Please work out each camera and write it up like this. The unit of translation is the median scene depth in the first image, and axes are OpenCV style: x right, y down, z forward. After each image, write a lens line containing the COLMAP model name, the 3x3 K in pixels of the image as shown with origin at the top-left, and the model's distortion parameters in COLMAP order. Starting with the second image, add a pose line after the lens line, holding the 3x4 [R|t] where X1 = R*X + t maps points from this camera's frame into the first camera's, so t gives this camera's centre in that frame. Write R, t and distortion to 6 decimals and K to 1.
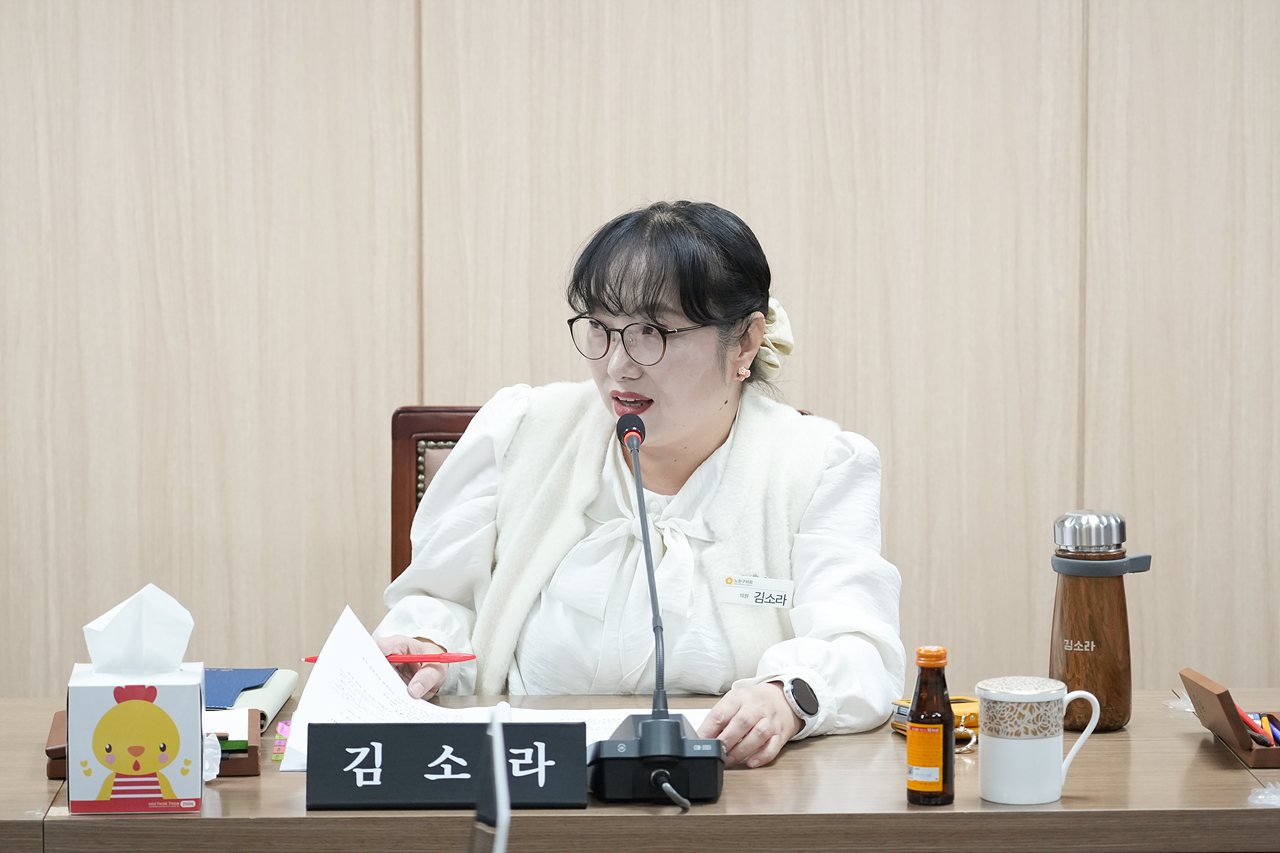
lens RADIAL K [[3761.6, 0, 640.0], [0, 3761.6, 426.5], [0, 0, 1]] dist [-0.011695, 0.258477]
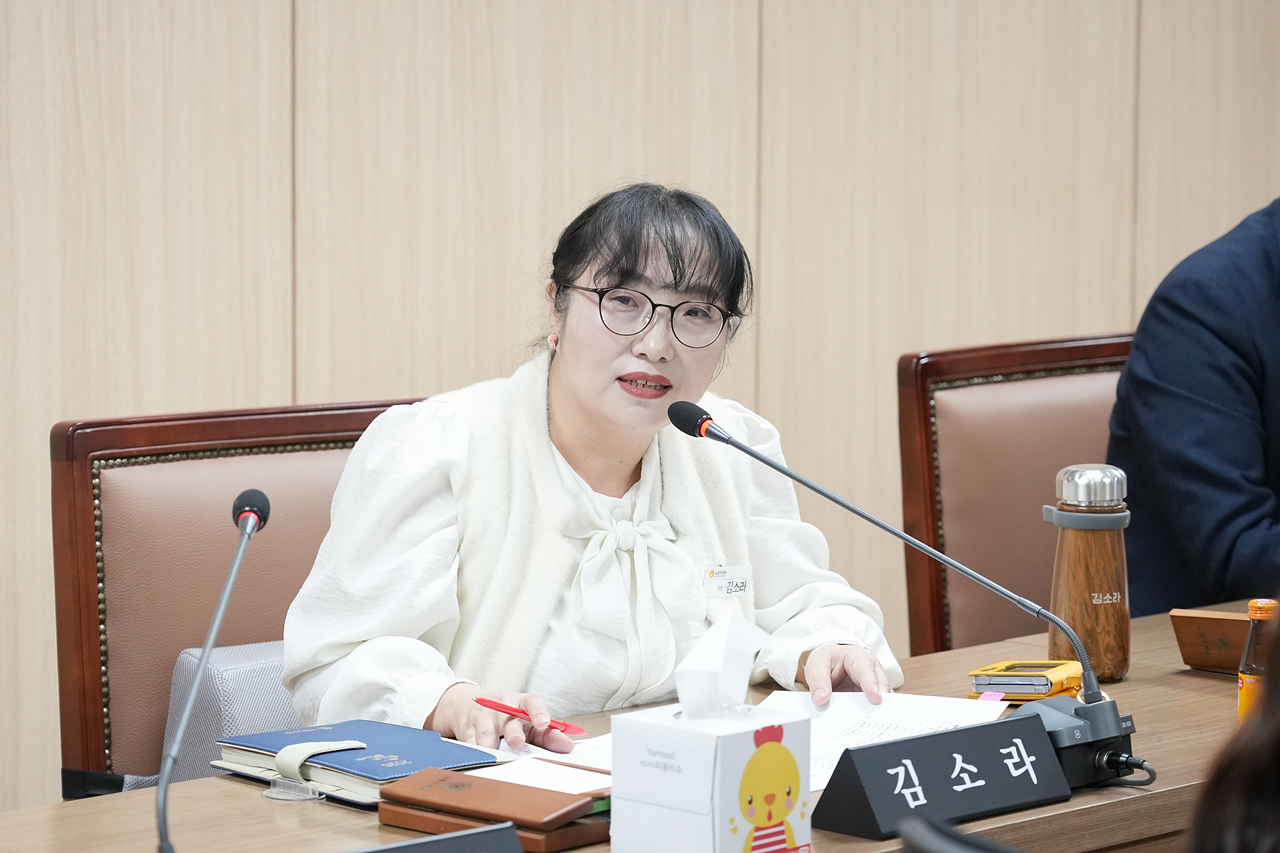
lens RADIAL K [[4086.0, 0, 640.0], [0, 4086.0, 426.5], [0, 0, 1]] dist [0.048002, -0.425867]
pose [[0.718963, -0.066672, 0.691843, -0.742002], [0.060812, 0.997605, 0.032942, -0.032804], [-0.692383, 0.018388, 0.721296, 0.284326]]
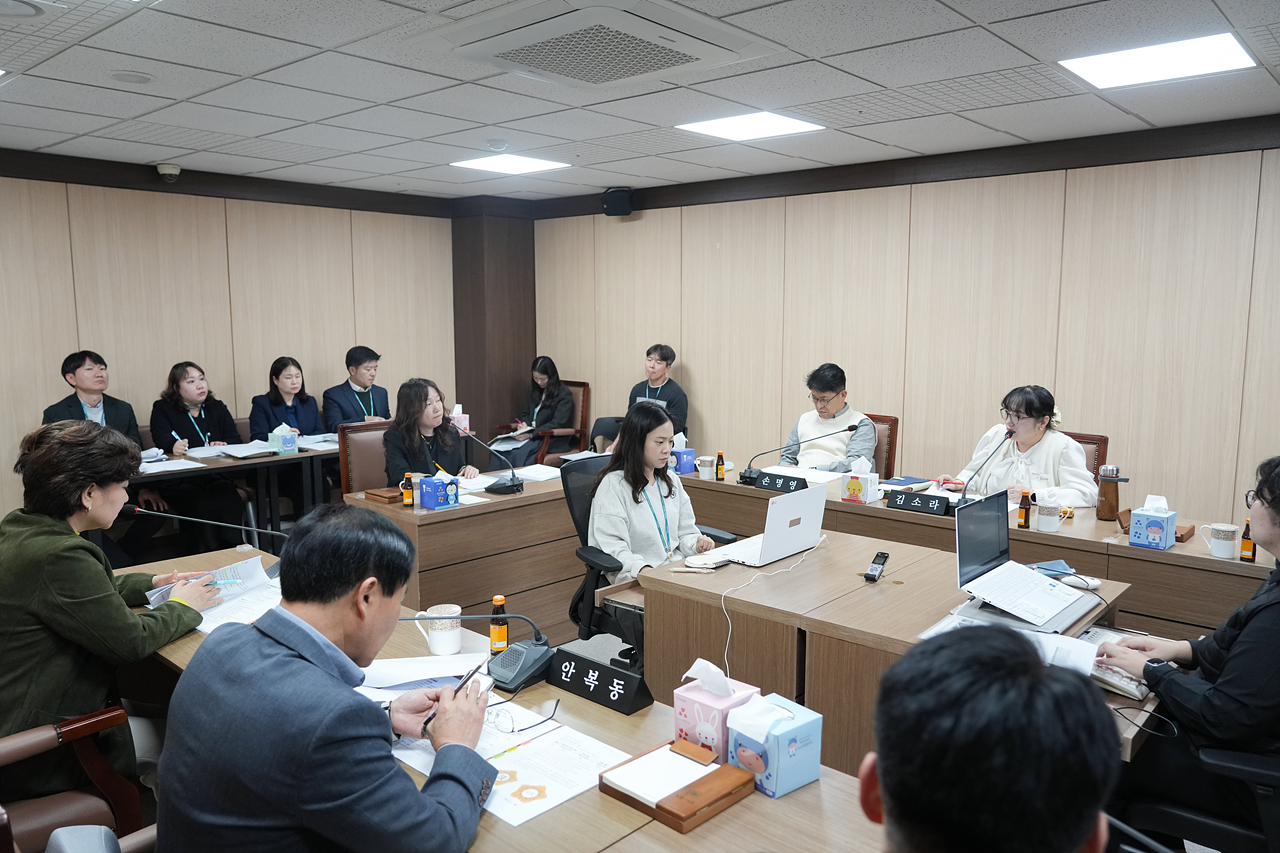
lens RADIAL K [[913.2, 0, 640.0], [0, 913.2, 426.5], [0, 0, 1]] dist [0.004849, 0.002176]
pose [[0.694418, 0.088550, -0.714102, 0.488869], [-0.068556, 0.996027, 0.056843, -0.044808], [0.716298, 0.009483, 0.697730, -0.063945]]
